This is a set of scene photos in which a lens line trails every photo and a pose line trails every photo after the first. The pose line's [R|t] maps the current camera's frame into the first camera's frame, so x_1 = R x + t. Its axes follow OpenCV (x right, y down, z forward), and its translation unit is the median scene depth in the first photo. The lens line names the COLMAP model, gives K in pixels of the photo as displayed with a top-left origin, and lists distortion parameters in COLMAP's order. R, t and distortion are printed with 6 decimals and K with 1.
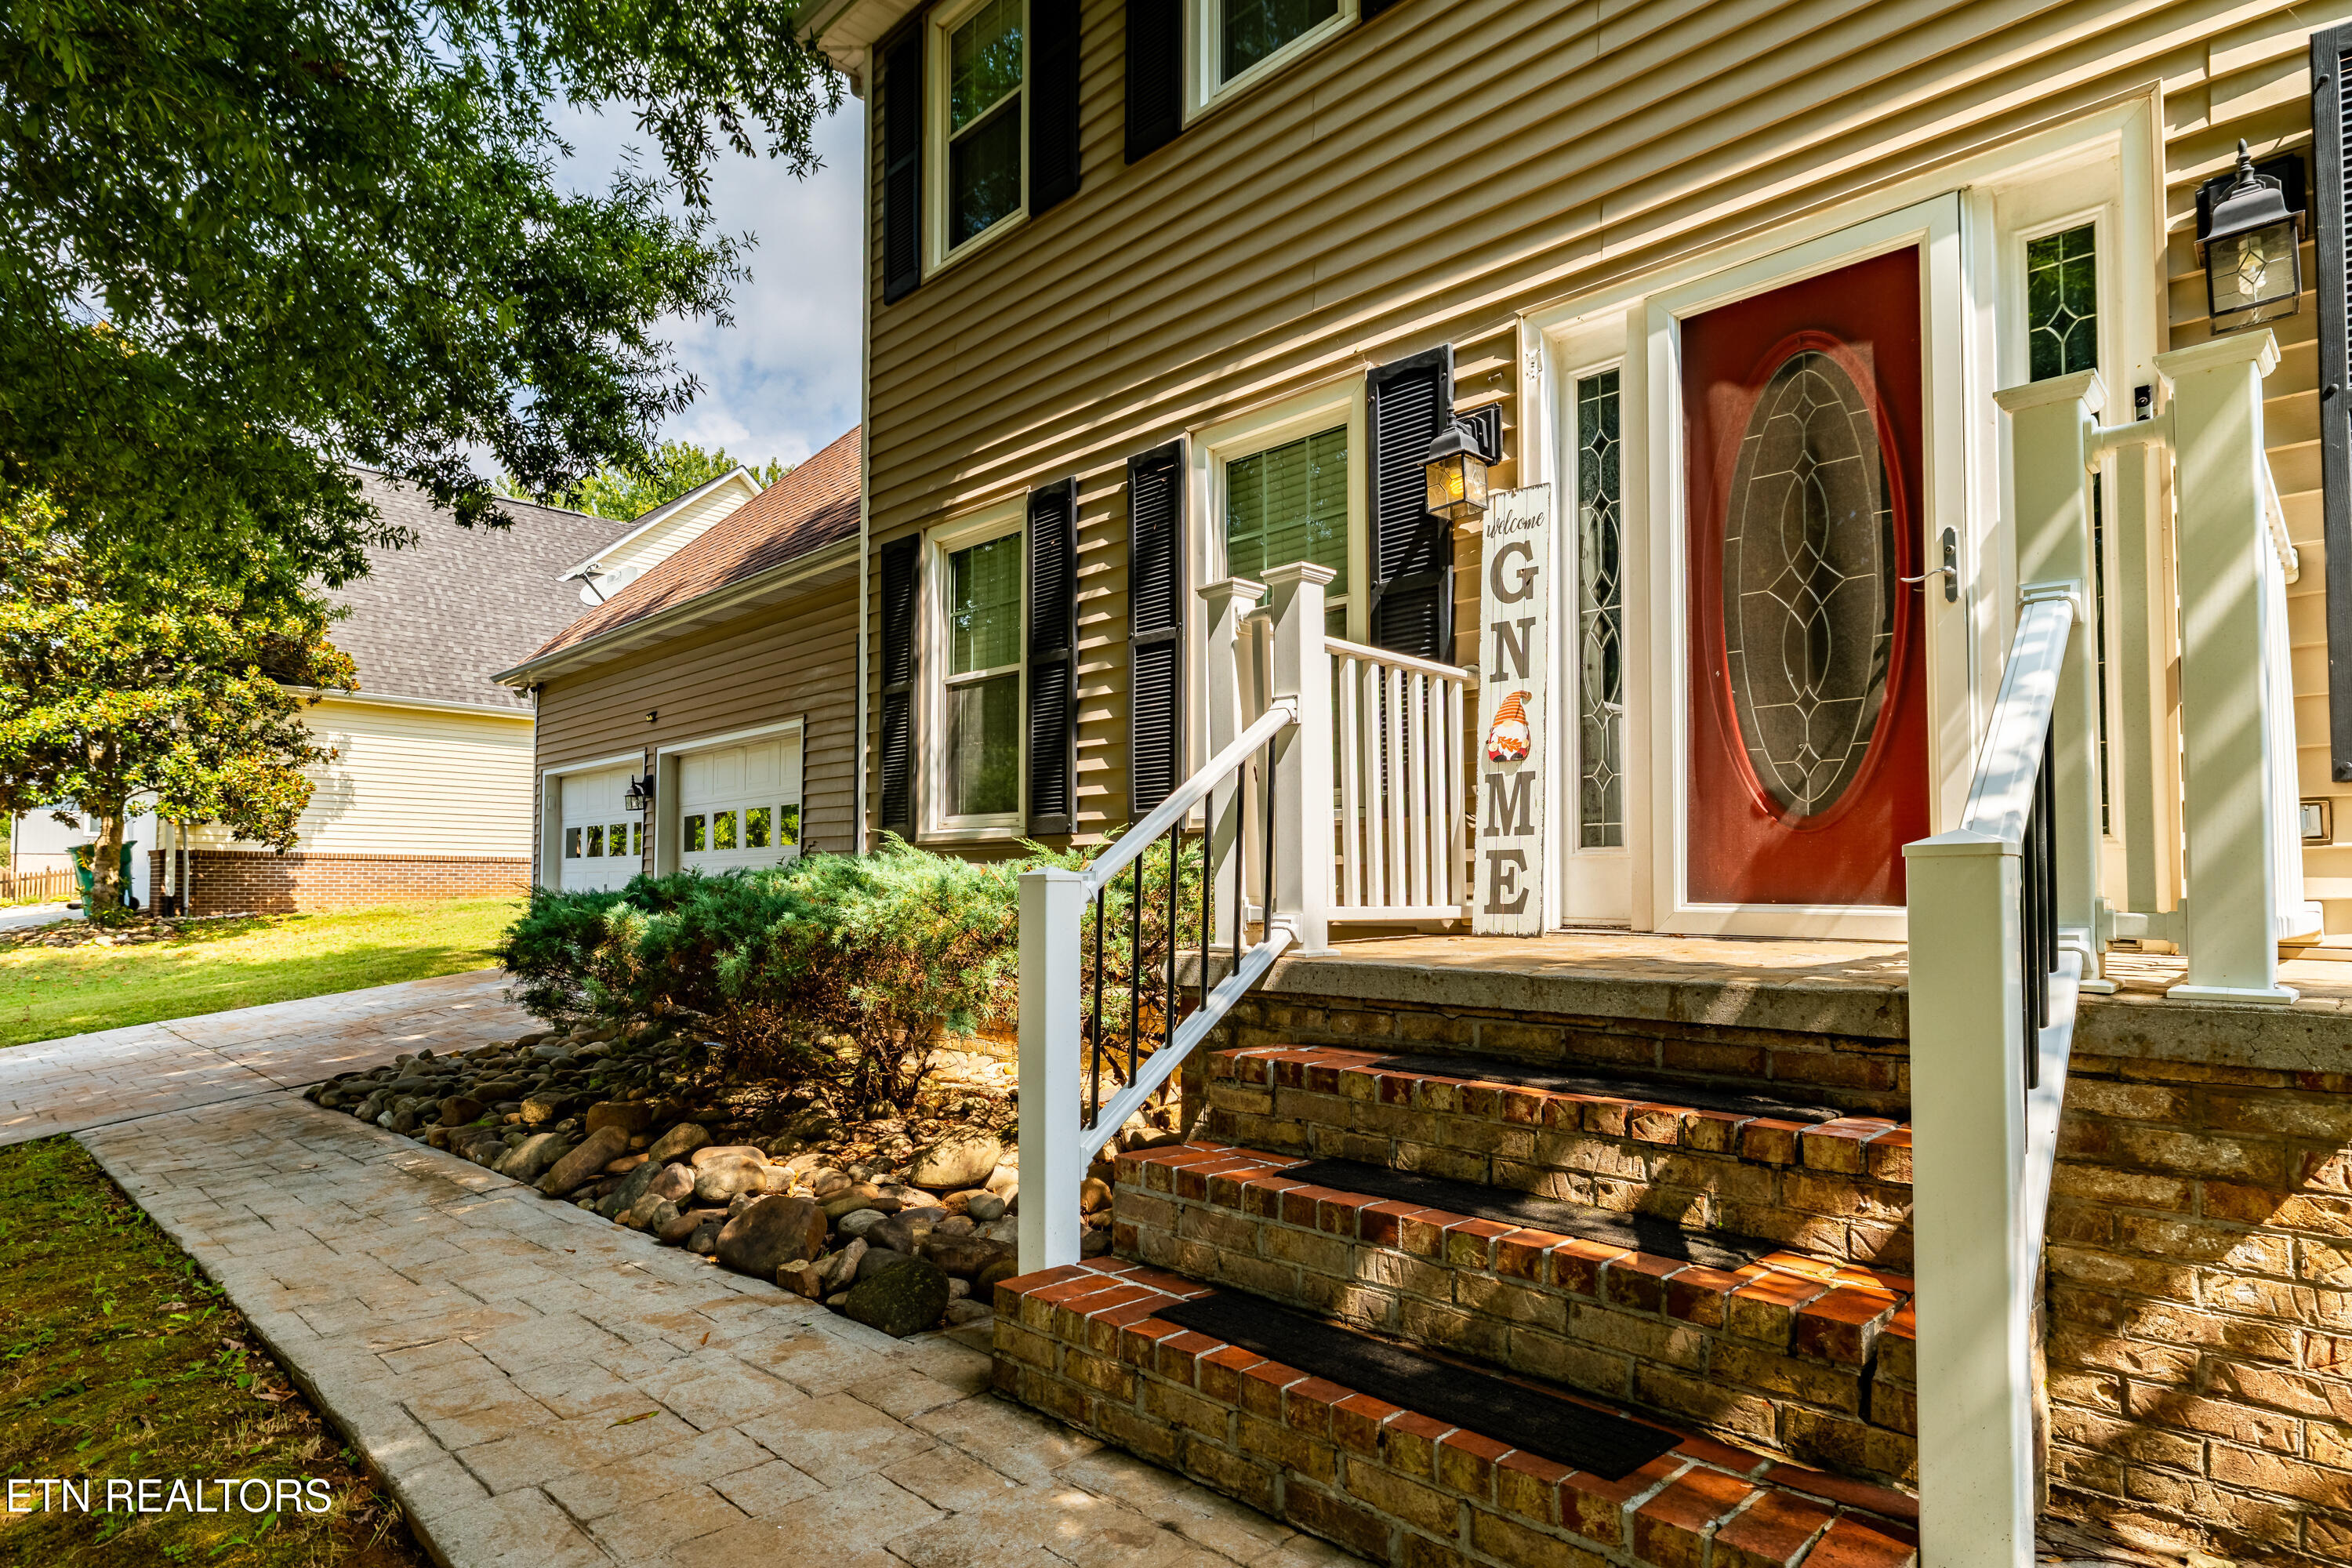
lens RADIAL K [[1245.5, 0, 1166.6], [0, 1245.5, 824.9], [0, 0, 1]] dist [0.000388, 0.001593]
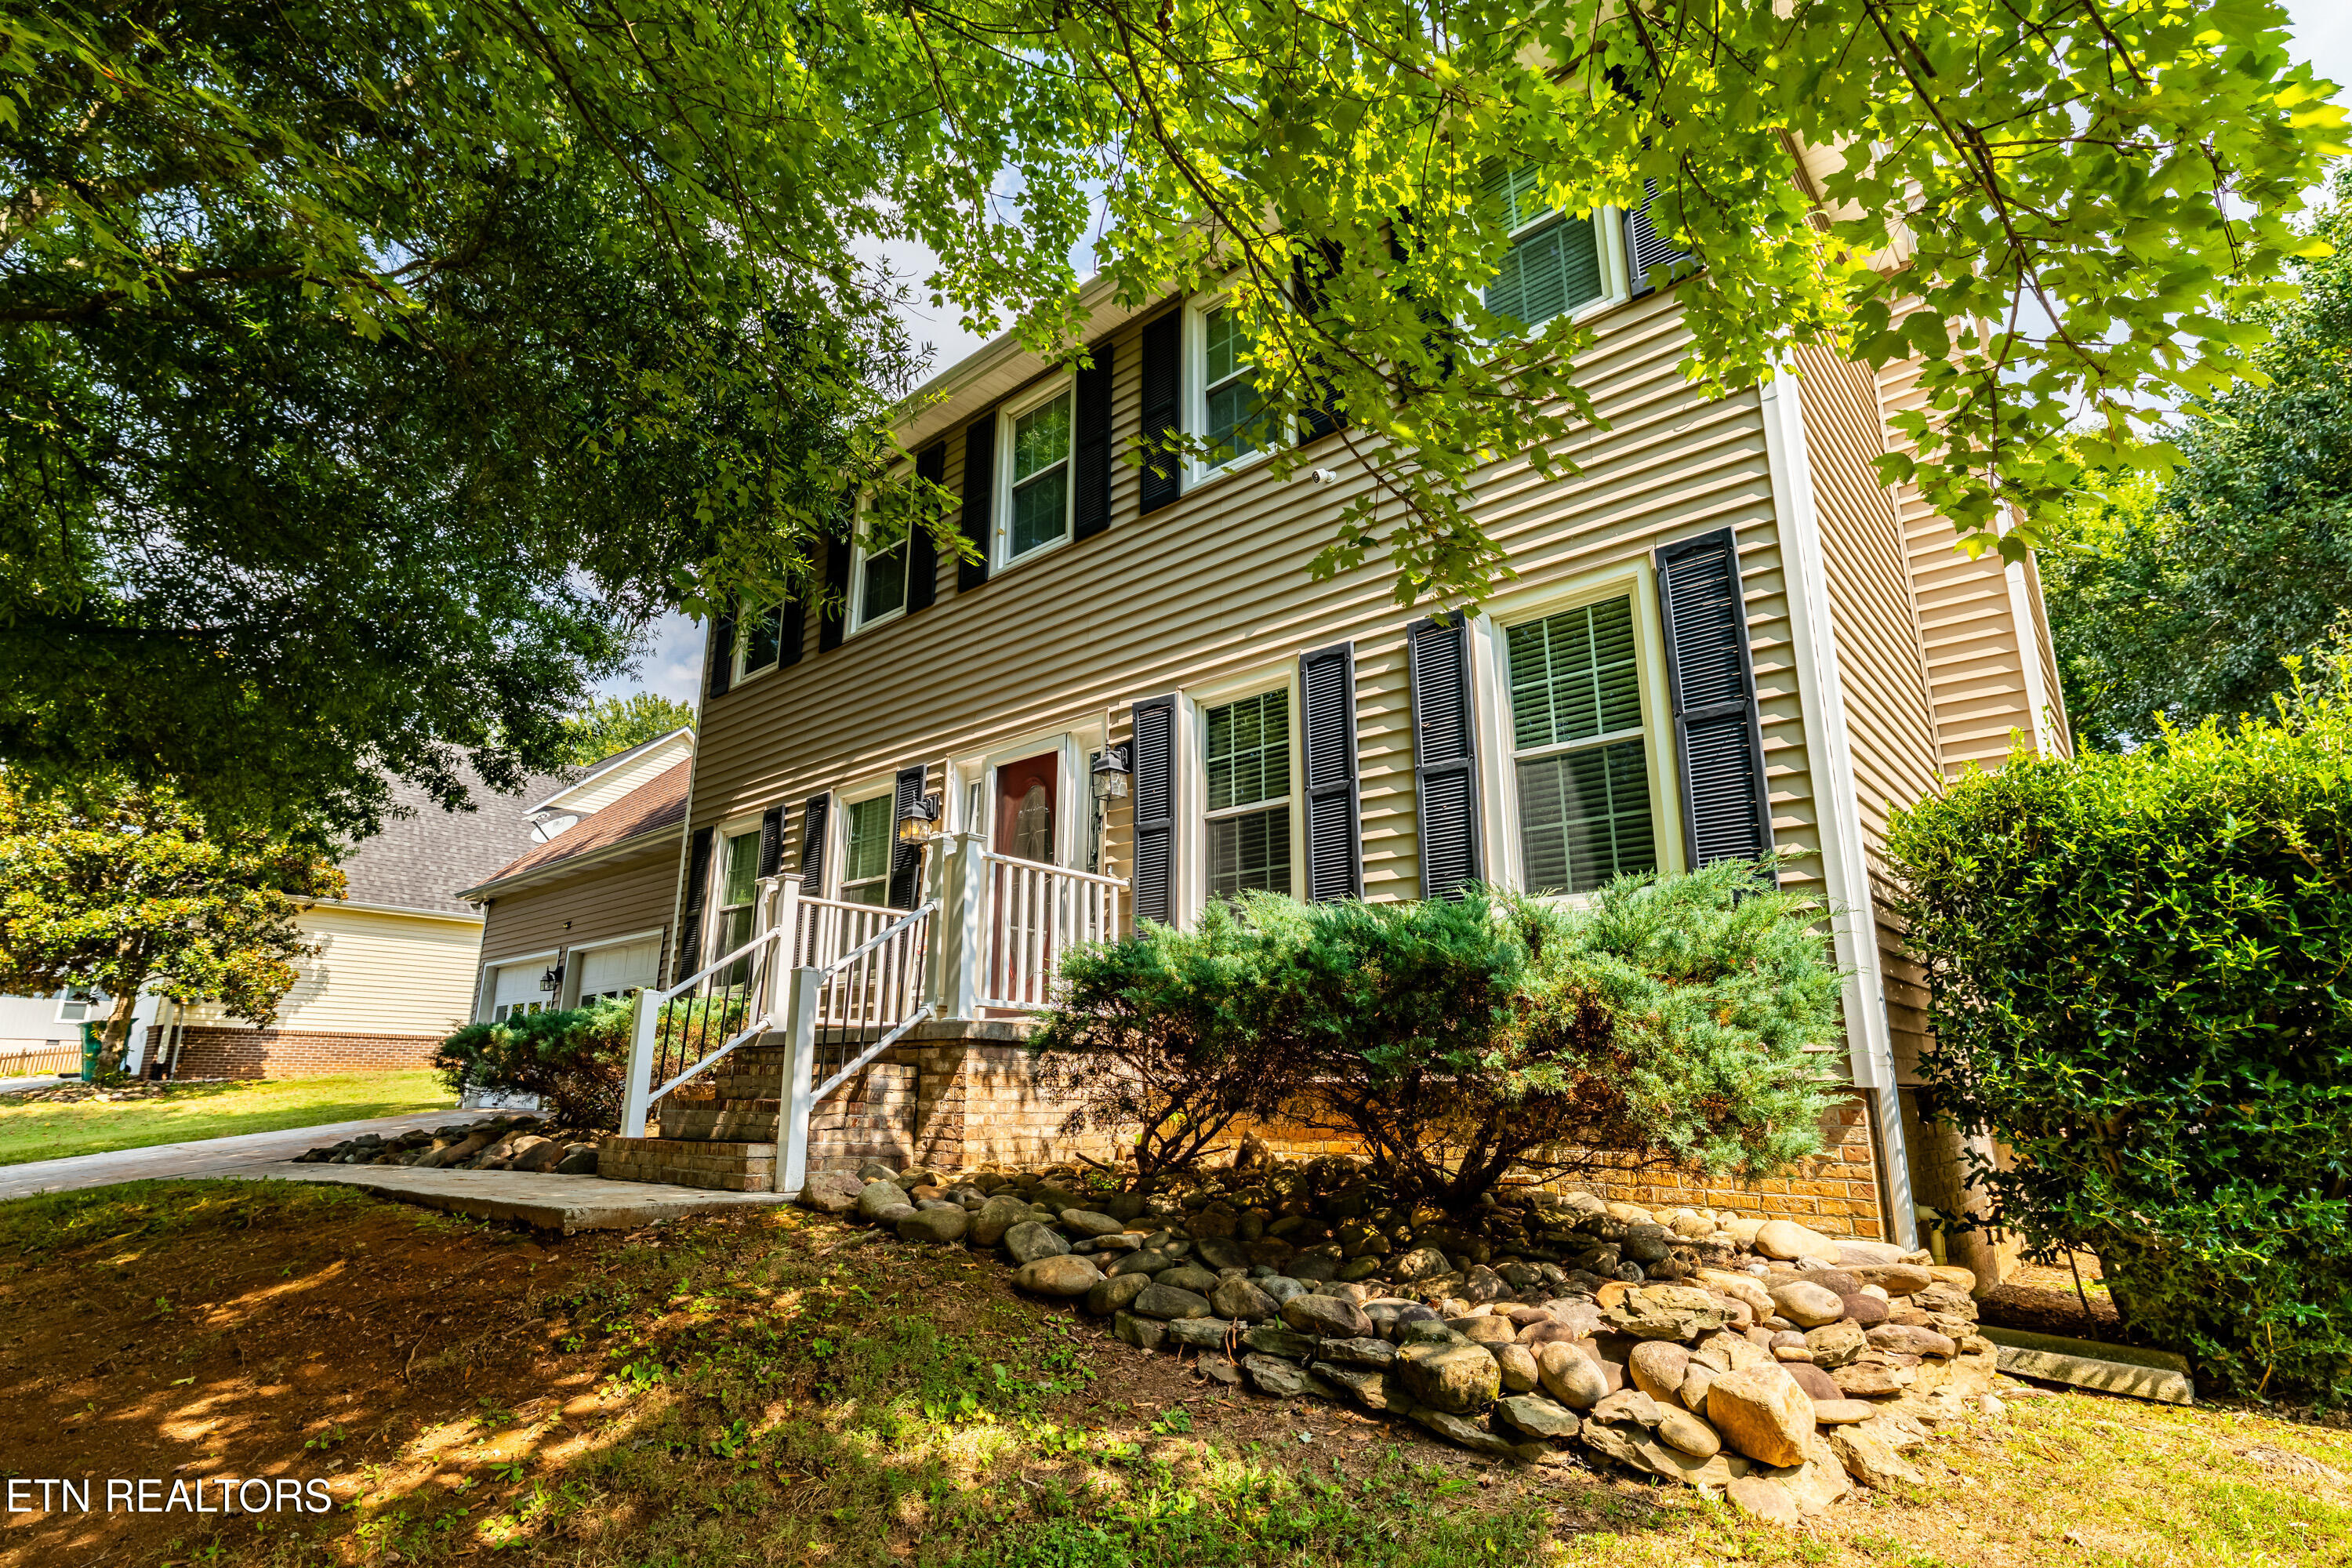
lens RADIAL K [[1103.8, 0, 1173.4], [0, 1103.8, 791.5], [0, 0, 1]] dist [-0.001534, 0.000337]
pose [[0.996831, 0.023600, 0.075967, 0.189301], [-0.007255, 0.977972, -0.208612, 0.023566], [-0.079216, 0.207400, 0.975044, -0.338414]]
